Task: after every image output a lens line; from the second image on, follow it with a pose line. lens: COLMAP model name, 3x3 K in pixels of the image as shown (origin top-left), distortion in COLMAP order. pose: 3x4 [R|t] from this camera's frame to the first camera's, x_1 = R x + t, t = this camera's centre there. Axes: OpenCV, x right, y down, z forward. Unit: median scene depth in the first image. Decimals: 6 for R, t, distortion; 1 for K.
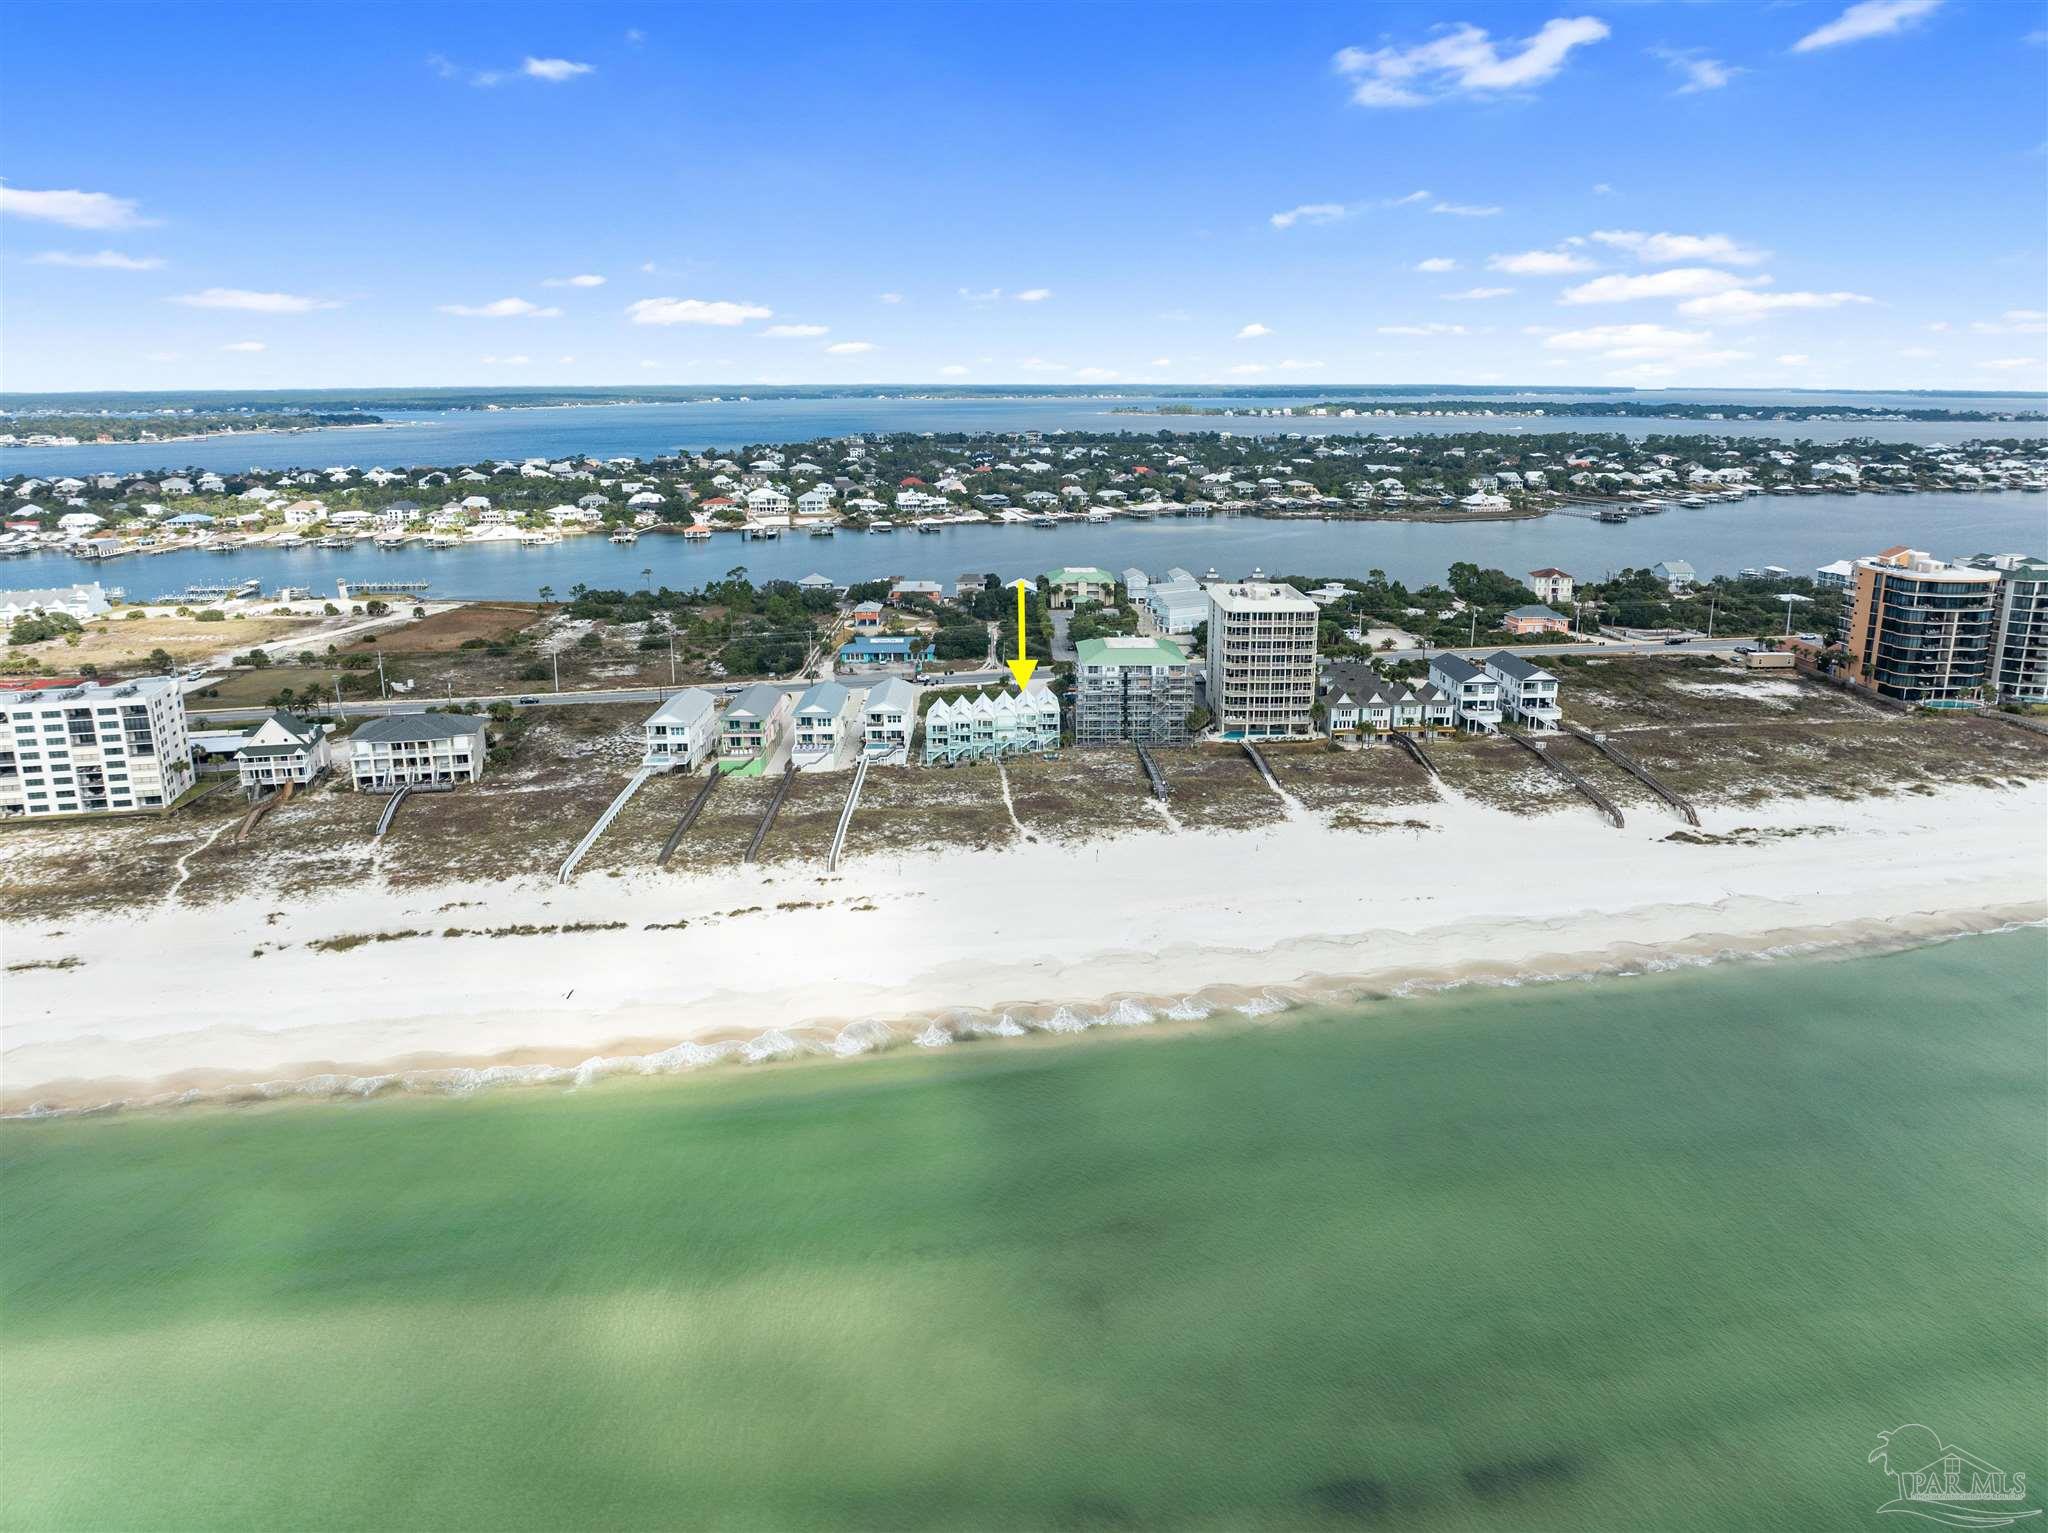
lens RADIAL K [[1439.8, 0, 1035.2], [0, 1439.8, 761.4], [0, 0, 1]] dist [-0.033528, -0.001368]
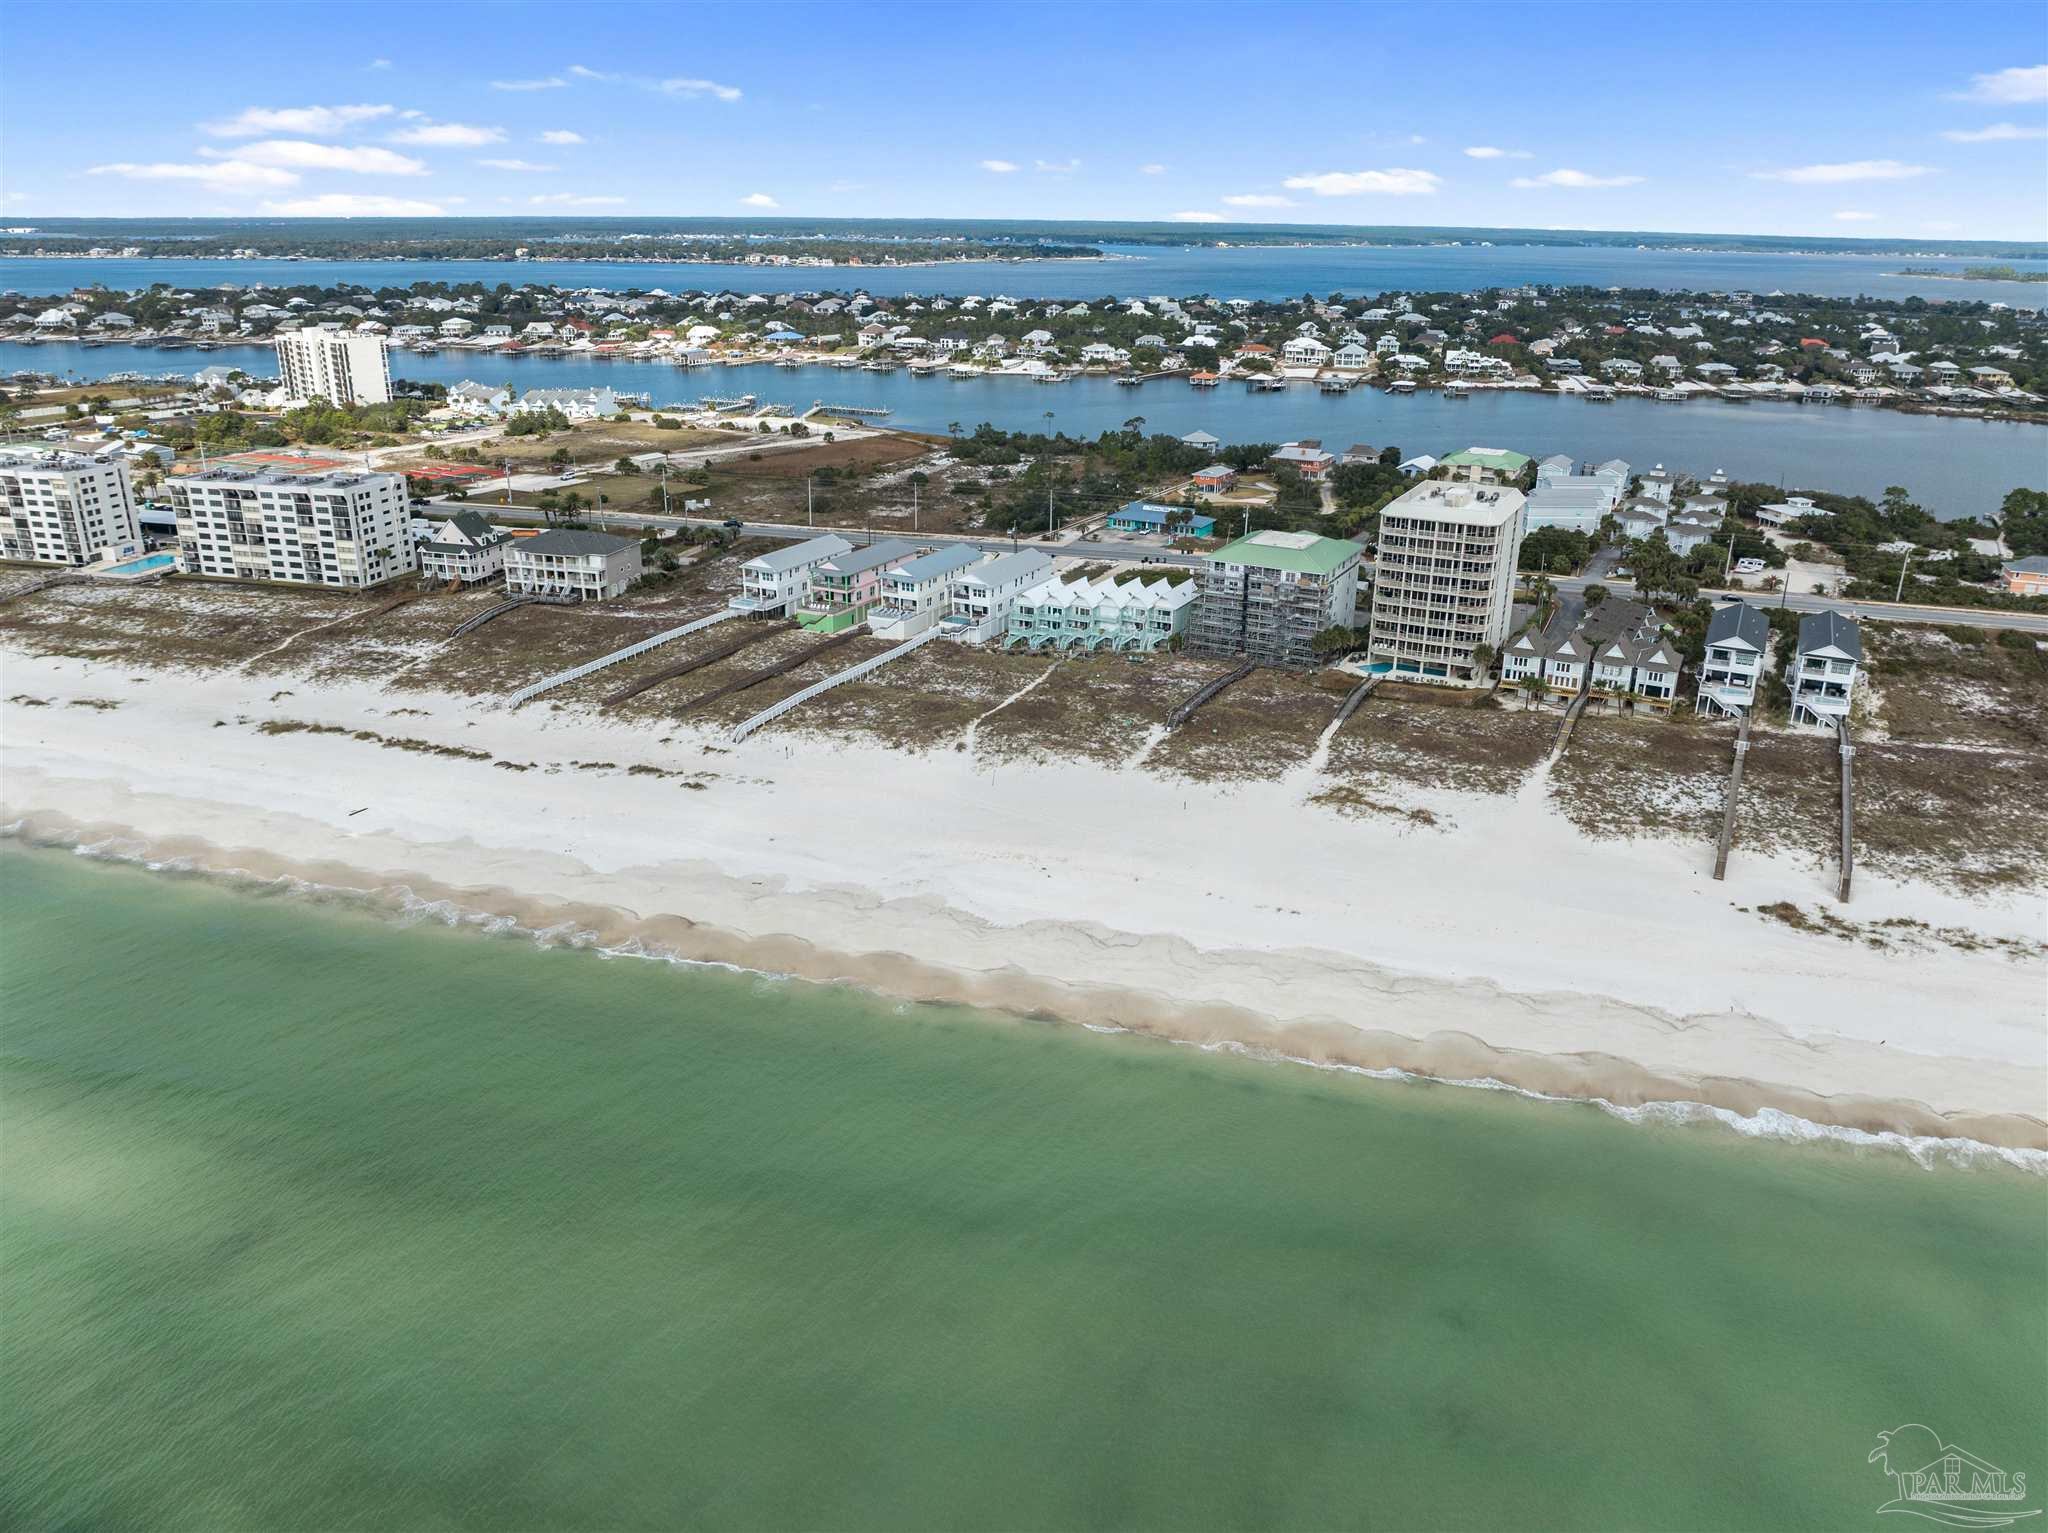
lens RADIAL K [[1439.8, 0, 1035.2], [0, 1439.8, 761.4], [0, 0, 1]] dist [-0.033528, -0.001368]
pose [[0.877172, 0.181470, -0.444565, 0.340331], [-0.135752, 0.981787, 0.132910, -0.047889], [0.460588, -0.056234, 0.885831, 0.184563]]
